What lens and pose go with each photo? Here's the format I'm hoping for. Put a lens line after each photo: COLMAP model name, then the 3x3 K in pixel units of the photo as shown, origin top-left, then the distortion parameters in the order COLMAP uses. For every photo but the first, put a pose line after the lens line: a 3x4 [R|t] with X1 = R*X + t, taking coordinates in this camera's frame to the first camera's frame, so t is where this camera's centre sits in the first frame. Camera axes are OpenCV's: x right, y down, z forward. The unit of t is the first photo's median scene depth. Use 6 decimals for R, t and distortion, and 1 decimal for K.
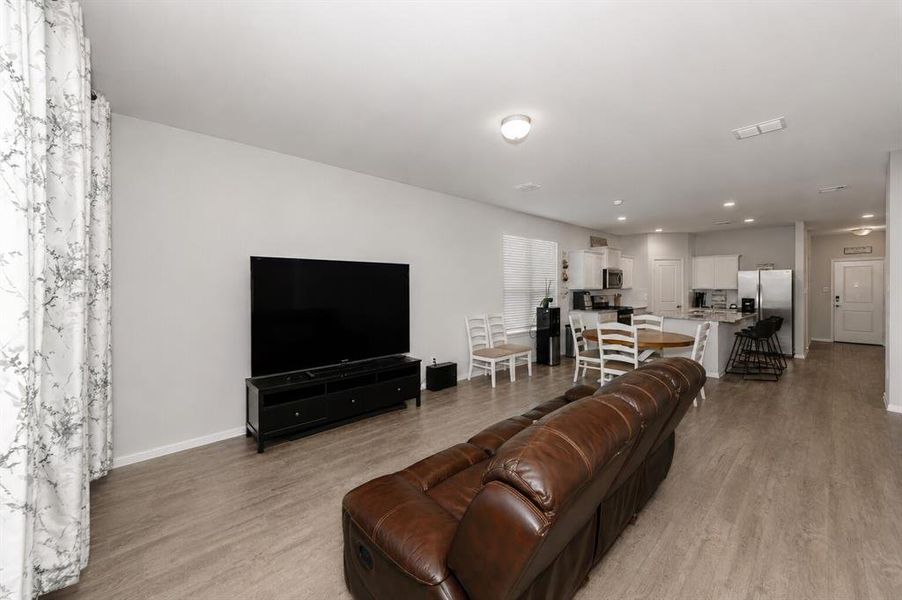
lens RADIAL K [[340.2, 0, 462.3], [0, 340.2, 287.8], [0, 0, 1]] dist [0.002328, -0.000549]
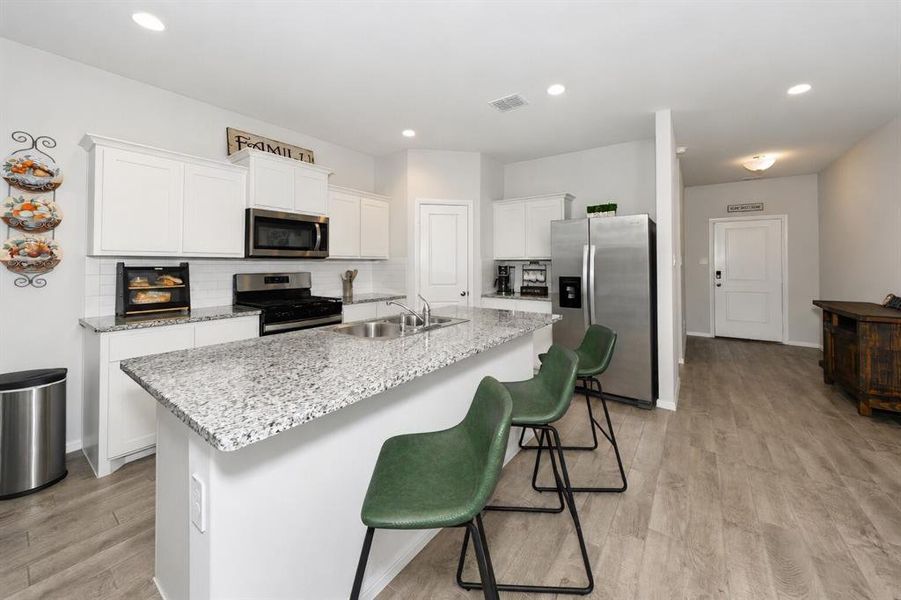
lens RADIAL K [[339.8, 0, 446.3], [0, 339.8, 271.2], [0, 0, 1]] dist [0.002328, -0.000549]
pose [[0.983870, -0.008438, 0.178685, 0.539623], [0.005905, 0.999874, 0.014702, 0.014266], [-0.178787, -0.013410, 0.983797, 0.523144]]
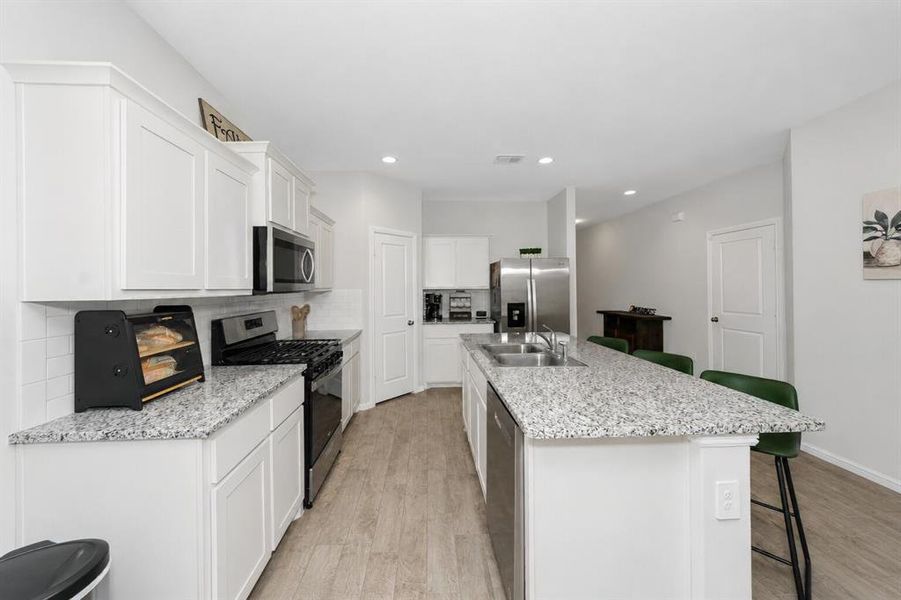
lens RADIAL K [[339.8, 0, 444.8], [0, 339.8, 288.7], [0, 0, 1]] dist [0.002328, -0.000549]
pose [[0.652026, -0.019272, 0.757952, 0.281591], [0.022162, 0.999734, 0.006356, -0.000114], [-0.757873, 0.012653, 0.652280, 0.646522]]
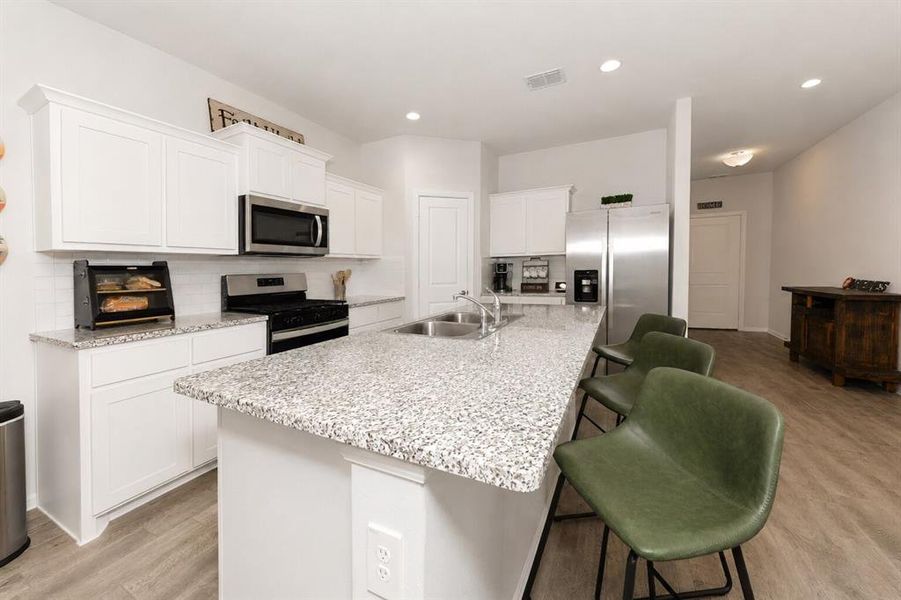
lens RADIAL K [[339.8, 0, 435.1], [0, 339.8, 279.7], [0, 0, 1]] dist [0.002328, -0.000549]
pose [[0.952151, -0.036889, 0.303393, 0.466606], [0.031237, 0.999237, 0.023463, 0.024949], [-0.304027, -0.012863, 0.952577, 0.576745]]
